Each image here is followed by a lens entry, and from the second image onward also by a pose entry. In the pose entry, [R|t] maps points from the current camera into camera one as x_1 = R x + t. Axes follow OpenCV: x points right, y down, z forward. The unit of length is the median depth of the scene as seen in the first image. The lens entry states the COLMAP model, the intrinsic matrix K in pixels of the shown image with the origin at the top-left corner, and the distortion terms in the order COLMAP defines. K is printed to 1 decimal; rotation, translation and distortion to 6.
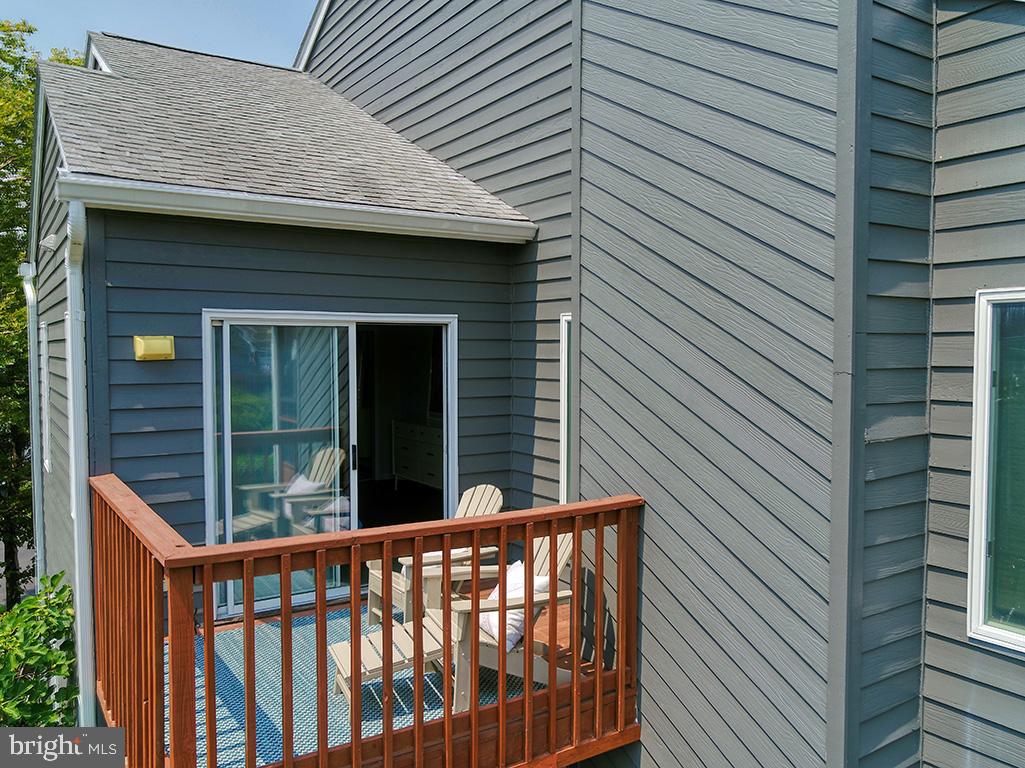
lens RADIAL K [[807.6, 0, 509.6], [0, 807.6, 381.2], [0, 0, 1]] dist [0.006097, -0.014027]
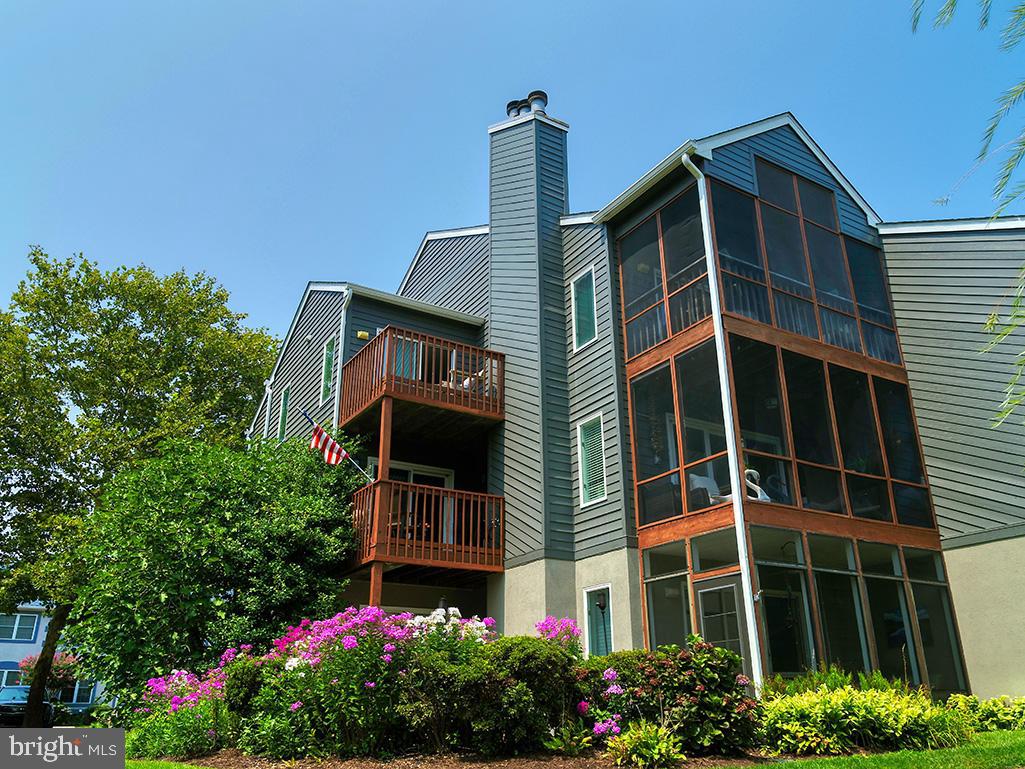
lens RADIAL K [[807.6, 0, 514.2], [0, 807.6, 385.1], [0, 0, 1]] dist [0.006097, -0.014027]
pose [[0.999615, -0.015925, -0.022735, 0.281681], [0.004779, 0.905556, -0.424200, 1.763458], [0.027344, 0.423928, 0.905283, -2.144601]]
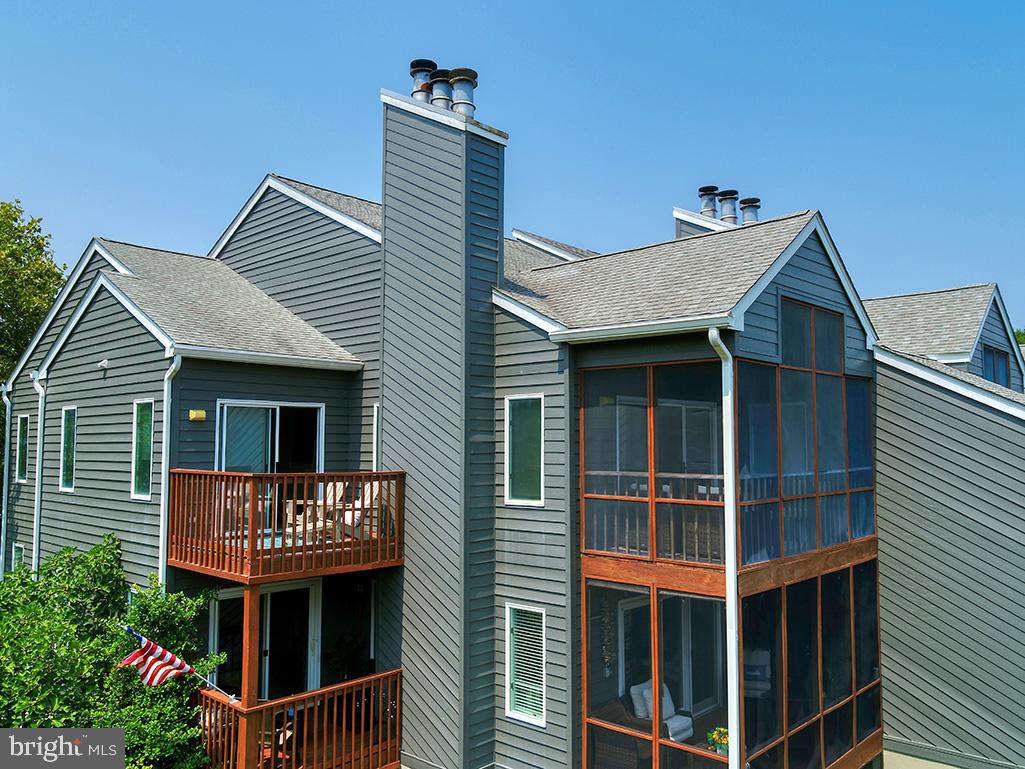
lens RADIAL K [[807.6, 0, 514.5], [0, 807.6, 381.4], [0, 0, 1]] dist [0.006097, -0.014027]
pose [[0.969741, 0.019576, 0.243351, -0.140746], [0.010264, 0.992630, -0.120749, 0.175012], [-0.243922, 0.119593, 0.962393, -1.687065]]
